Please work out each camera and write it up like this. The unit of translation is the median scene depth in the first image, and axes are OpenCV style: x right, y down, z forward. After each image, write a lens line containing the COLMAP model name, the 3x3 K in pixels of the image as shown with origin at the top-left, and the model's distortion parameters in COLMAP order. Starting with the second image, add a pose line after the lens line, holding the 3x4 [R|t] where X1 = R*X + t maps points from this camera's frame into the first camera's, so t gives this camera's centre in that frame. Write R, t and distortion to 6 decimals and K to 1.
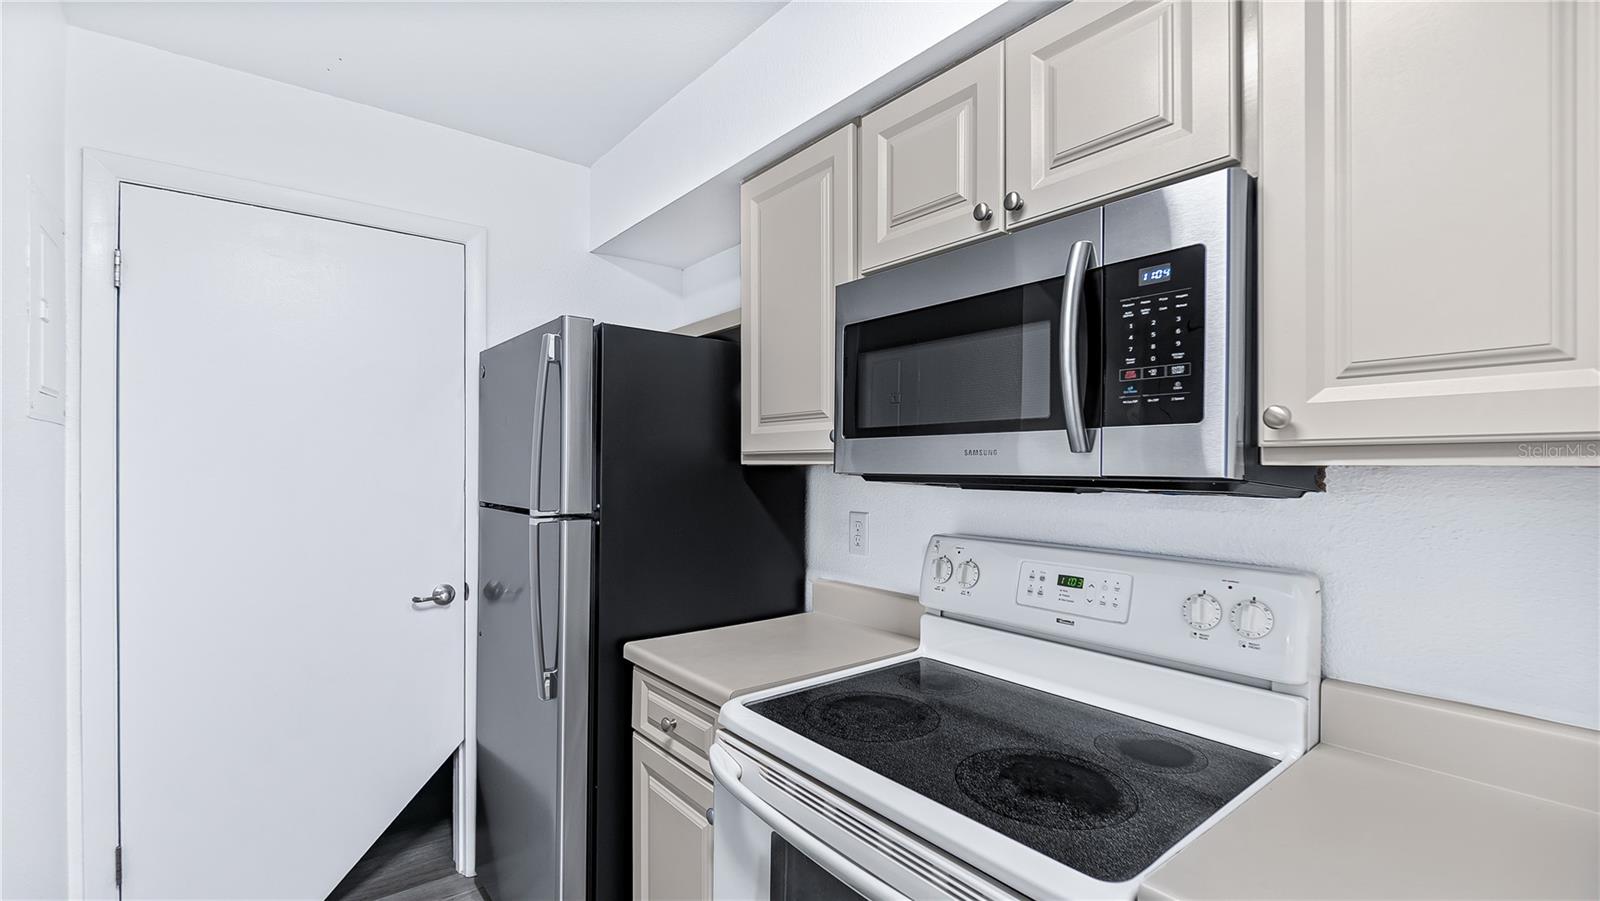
lens RADIAL K [[710.4, 0, 799.4], [0, 710.4, 474.0], [0, 0, 1]] dist [-0.000447, -0.000236]
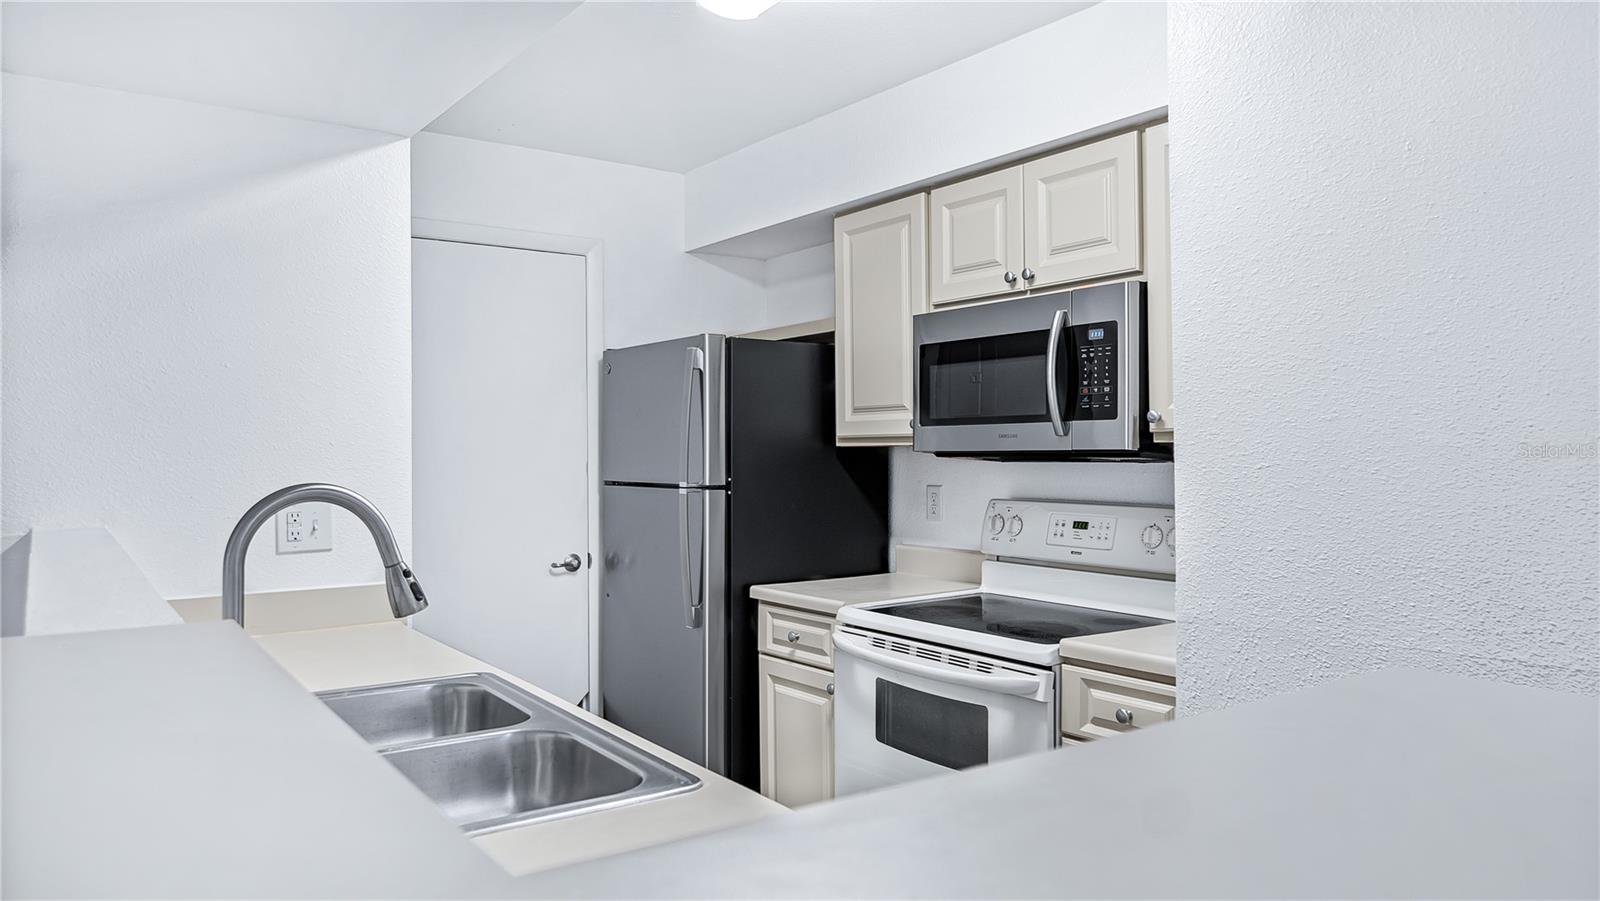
lens RADIAL K [[1087.9, 0, 793.8], [0, 1087.9, 455.3], [0, 0, 1]] dist [-0.000220, 0.000061]
pose [[0.998171, -0.009397, -0.059722, -0.051325], [0.008921, 0.999926, -0.008228, 0.019863], [0.059795, 0.007681, 0.998181, -1.018880]]
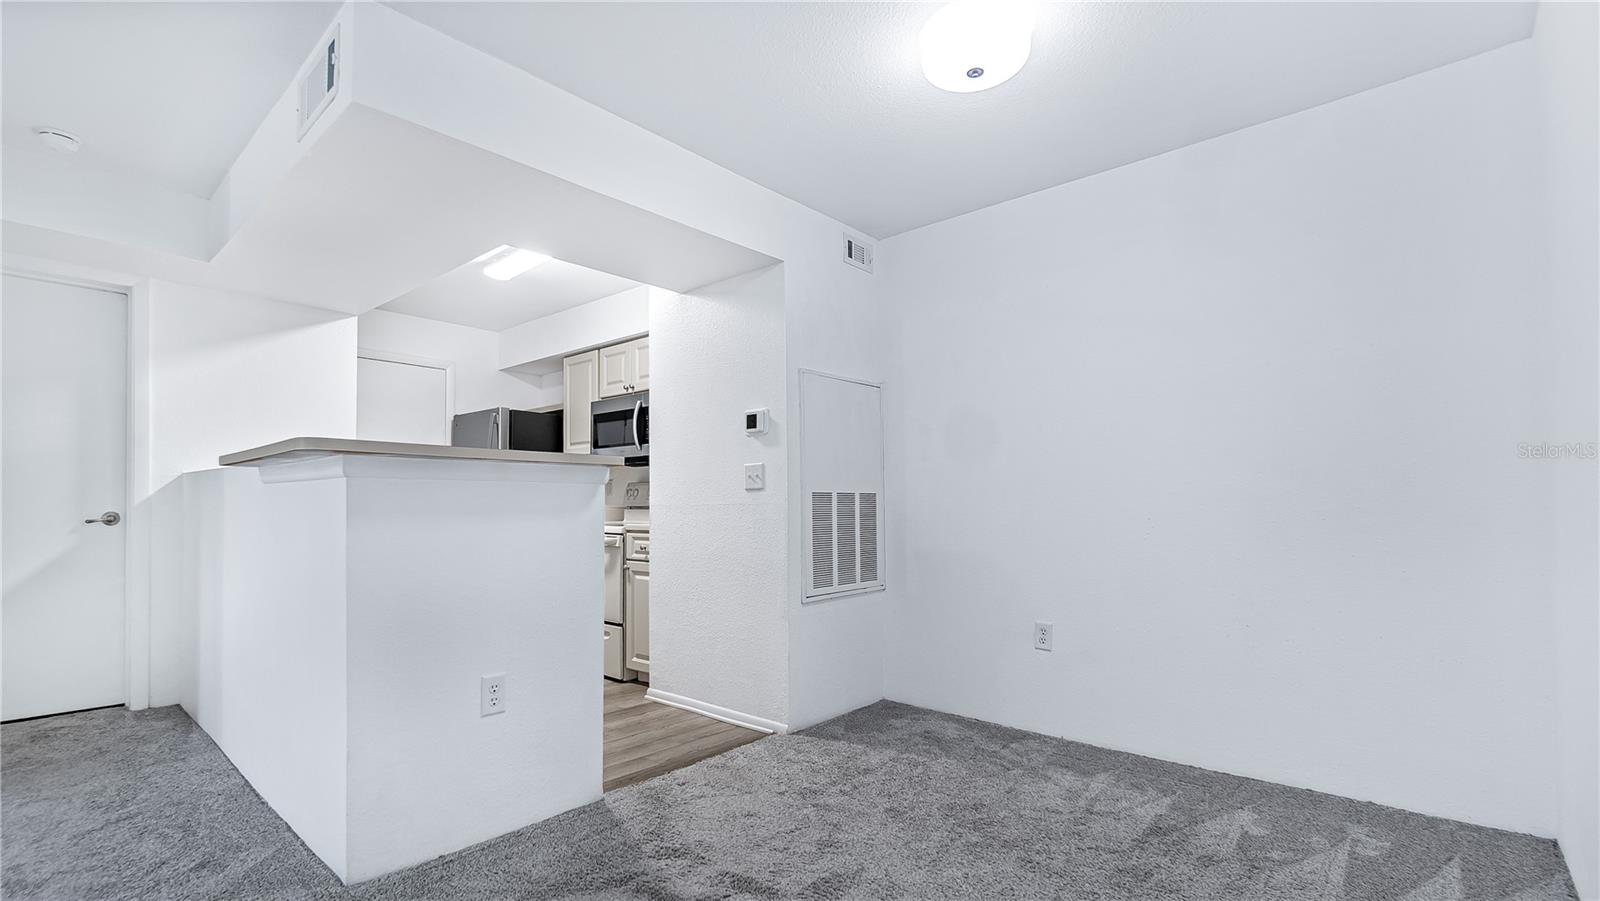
lens RADIAL K [[710.4, 0, 761.6], [0, 710.4, 505.0], [0, 0, 1]] dist [-0.000447, -0.000236]
pose [[0.989800, 0.001129, 0.142457, 0.328060], [0.000435, 0.999940, -0.010947, 0.217327], [-0.142461, 0.010897, 0.989740, -2.097674]]
